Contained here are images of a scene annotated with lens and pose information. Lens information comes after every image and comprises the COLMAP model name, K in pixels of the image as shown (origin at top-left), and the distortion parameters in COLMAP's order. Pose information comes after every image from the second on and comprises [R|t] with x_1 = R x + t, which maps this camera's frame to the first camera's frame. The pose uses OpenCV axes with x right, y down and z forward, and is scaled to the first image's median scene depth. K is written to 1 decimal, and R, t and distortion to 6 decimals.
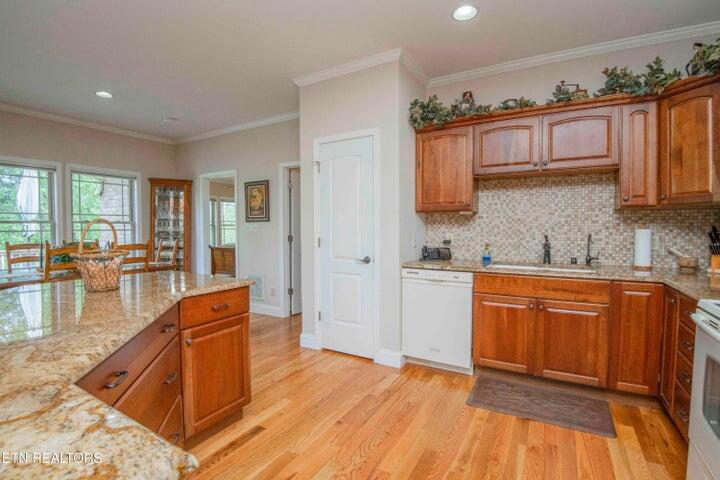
lens RADIAL K [[334.5, 0, 360.0], [0, 334.5, 240.0], [0, 0, 1]] dist [-0.021595, -0.026654]
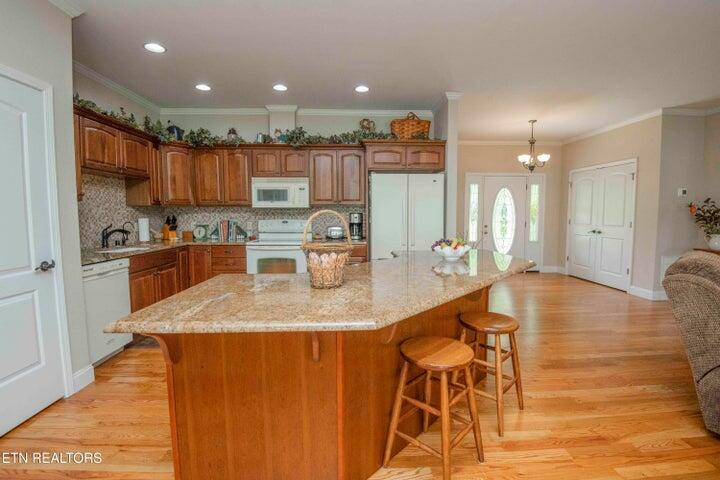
lens RADIAL K [[330.2, 0, 363.6], [0, 330.2, 239.5], [0, 0, 1]] dist [-0.023808, -0.013805]
pose [[-0.550424, -0.062511, 0.832542, -0.594688], [0.033633, 0.994723, 0.096925, -0.025860], [-0.834208, 0.081351, -0.545417, 0.523700]]
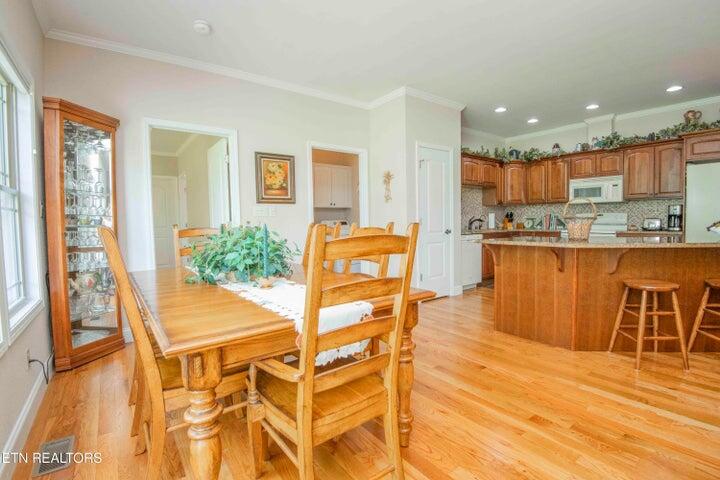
lens RADIAL K [[330.2, 0, 363.6], [0, 330.2, 239.5], [0, 0, 1]] dist [-0.023808, -0.013805]
pose [[0.377817, -0.054279, 0.924288, -1.006845], [0.047854, 0.998091, 0.039052, 0.011840], [-0.924643, 0.029476, 0.379693, 0.512469]]
